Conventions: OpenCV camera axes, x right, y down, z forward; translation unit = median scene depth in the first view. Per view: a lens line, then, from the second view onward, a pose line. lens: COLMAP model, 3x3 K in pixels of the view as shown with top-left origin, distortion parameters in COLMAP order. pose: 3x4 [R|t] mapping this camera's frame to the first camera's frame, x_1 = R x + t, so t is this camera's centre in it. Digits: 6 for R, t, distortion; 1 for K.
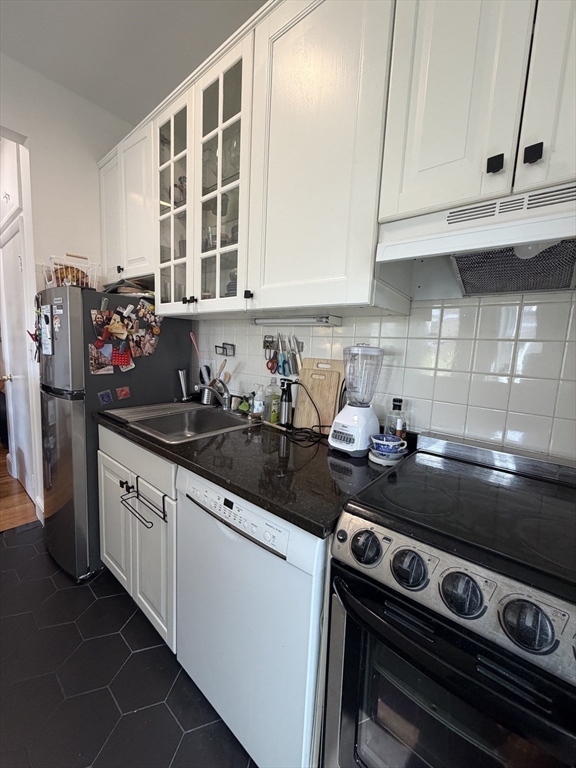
lens RADIAL K [[303.2, 0, 283.6], [0, 303.2, 382.7], [0, 0, 1]] dist [-0.002490, 0.000151]
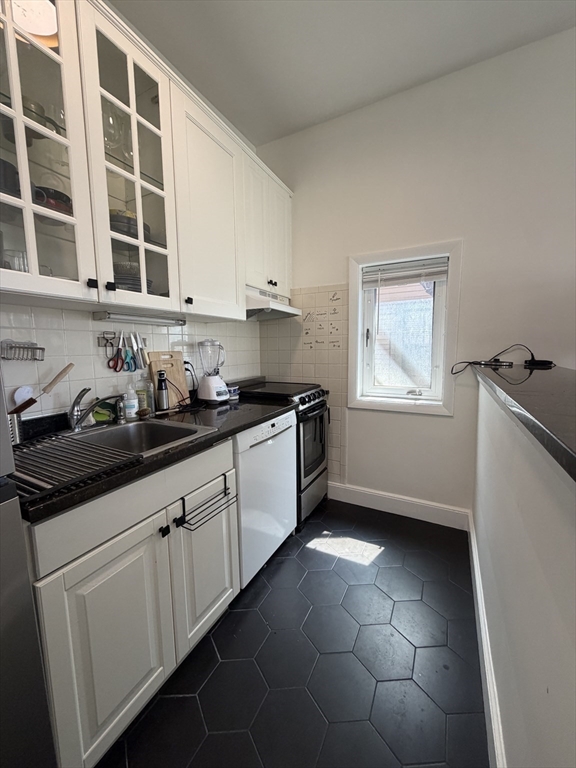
lens RADIAL K [[303.2, 0, 288.0], [0, 303.2, 383.3], [0, 0, 1]] dist [-0.002490, 0.000151]
pose [[-0.224874, -0.154280, 0.962096, -1.224360], [0.124232, 0.974788, 0.185352, -0.119457], [-0.966436, 0.161204, -0.200038, 0.773228]]
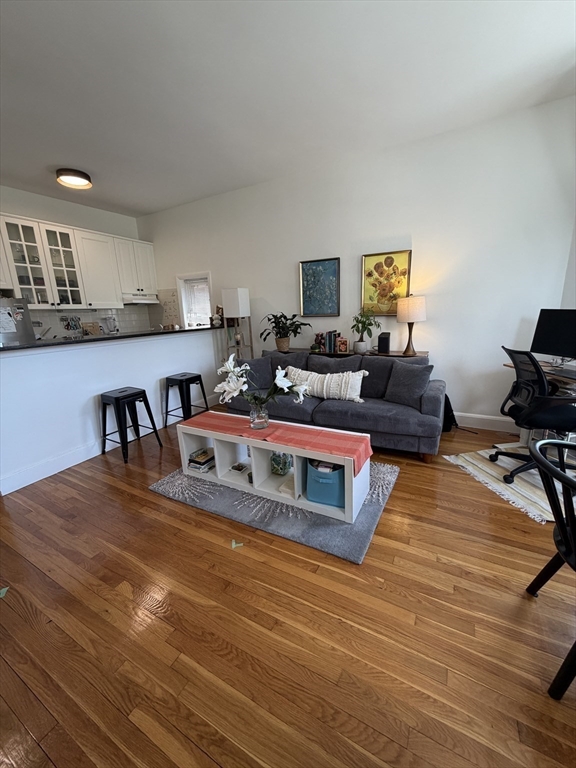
lens RADIAL K [[303.2, 0, 290.1], [0, 303.2, 383.8], [0, 0, 1]] dist [-0.002490, 0.000151]
pose [[-0.208794, -0.266452, 0.940961, -3.538427], [0.146467, 0.942796, 0.299472, -0.113838], [-0.966929, 0.200348, -0.157824, -0.433681]]
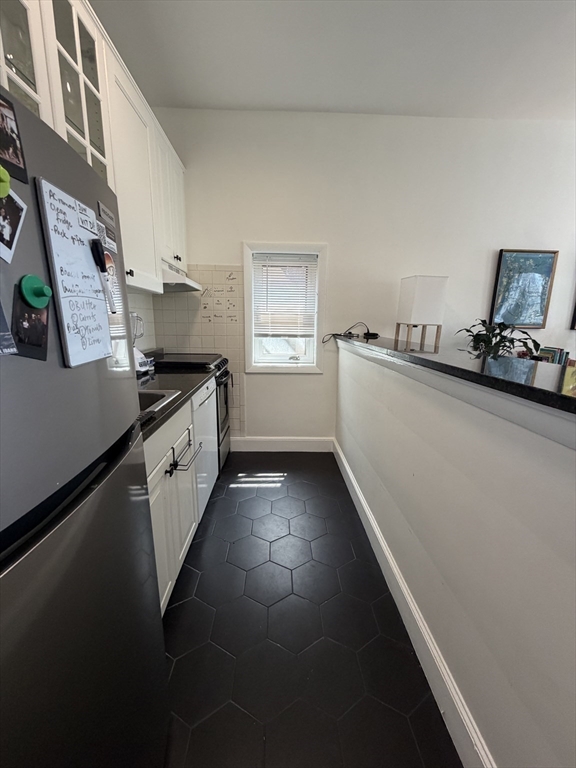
lens RADIAL K [[303.2, 0, 287.1], [0, 303.2, 382.5], [0, 0, 1]] dist [-0.002490, 0.000151]
pose [[-0.675569, -0.196948, 0.710506, -1.320444], [0.050147, 0.949158, 0.310781, -0.182462], [-0.735589, 0.245583, -0.631345, 1.212987]]
